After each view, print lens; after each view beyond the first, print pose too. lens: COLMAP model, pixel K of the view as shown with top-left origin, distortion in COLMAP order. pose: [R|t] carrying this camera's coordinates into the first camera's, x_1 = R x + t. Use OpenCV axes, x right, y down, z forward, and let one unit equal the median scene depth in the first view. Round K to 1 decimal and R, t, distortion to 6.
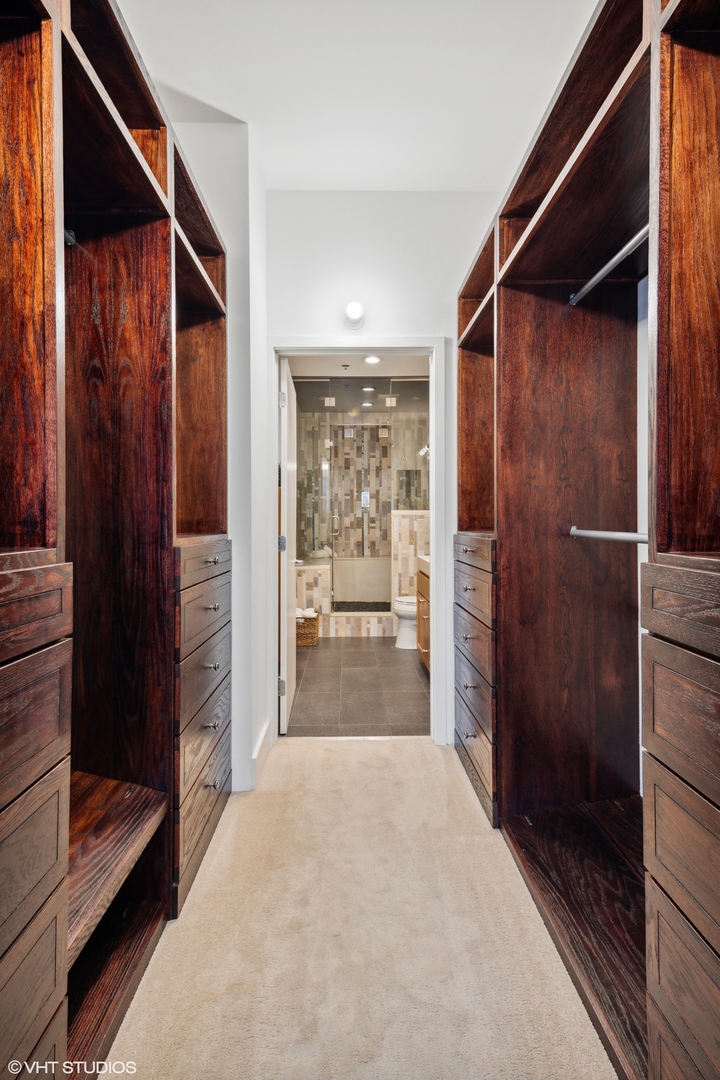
lens RADIAL K [[537.7, 0, 360.2], [0, 537.7, 517.3], [0, 0, 1]] dist [0.026692, -0.000043]
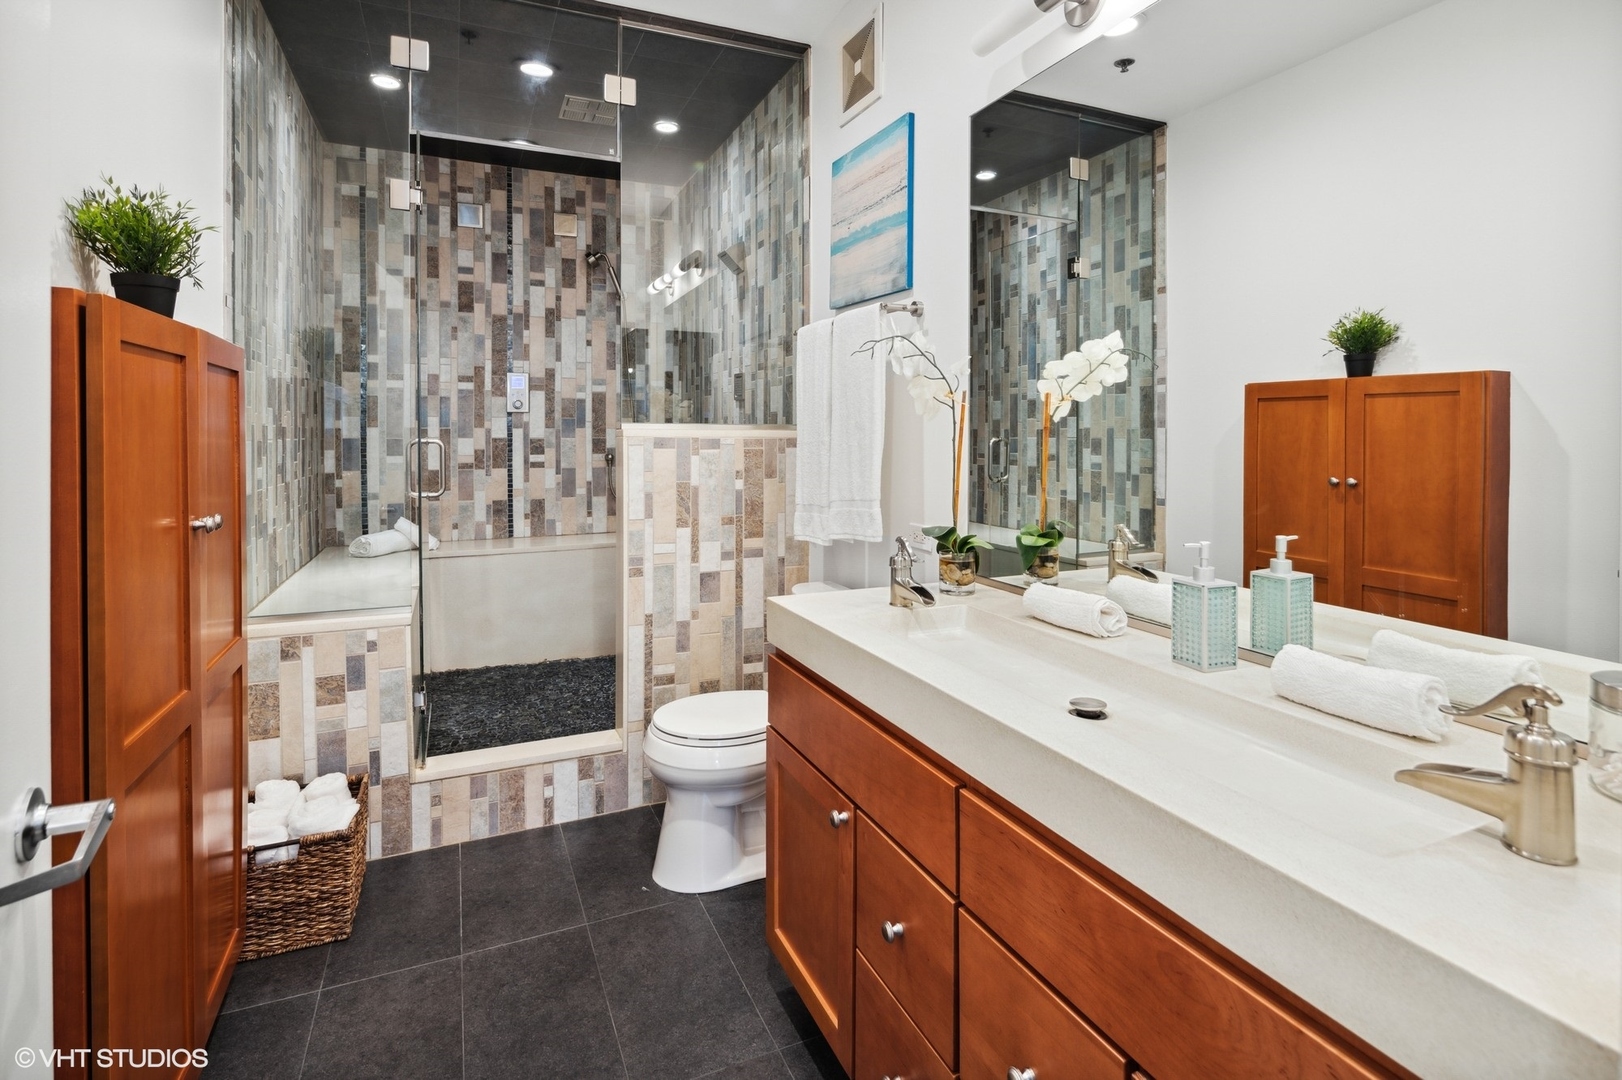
lens RADIAL K [[791.8, 0, 813.9], [0, 791.8, 436.7], [0, 0, 1]] dist [0.002823, -0.000099]
pose [[0.919186, -0.000505, 0.393824, -0.018611], [-0.004140, 0.999932, 0.010945, -0.008441], [-0.393803, -0.011691, 0.919121, 0.395094]]
